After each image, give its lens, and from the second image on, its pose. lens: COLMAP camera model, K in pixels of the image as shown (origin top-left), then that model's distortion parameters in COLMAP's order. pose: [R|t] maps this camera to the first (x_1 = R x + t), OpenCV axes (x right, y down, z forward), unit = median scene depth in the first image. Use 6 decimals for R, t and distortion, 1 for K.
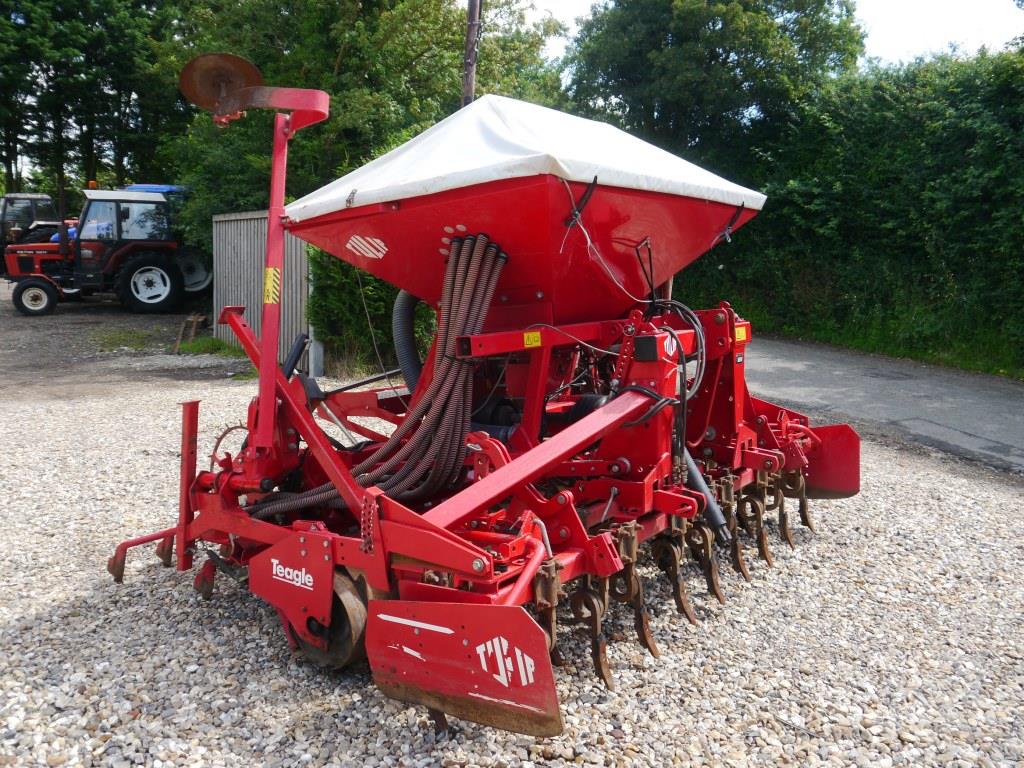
lens RADIAL K [[852.4, 0, 516.4], [0, 852.4, 383.0], [0, 0, 1]] dist [-0.021963, -0.007113]
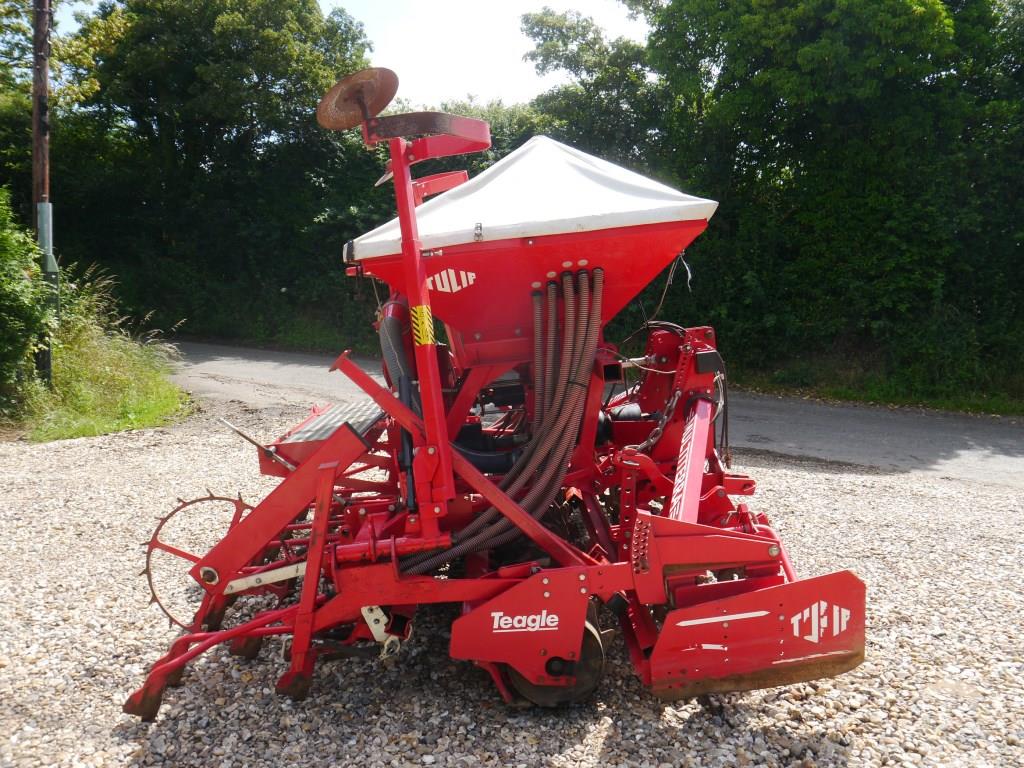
lens RADIAL K [[852.4, 0, 514.7], [0, 852.4, 386.0], [0, 0, 1]] dist [-0.021963, -0.007113]
pose [[0.775665, -0.090578, 0.624612, -0.851800], [0.102221, 0.994611, 0.017292, -0.058541], [-0.622812, 0.050436, 0.780744, 0.239035]]
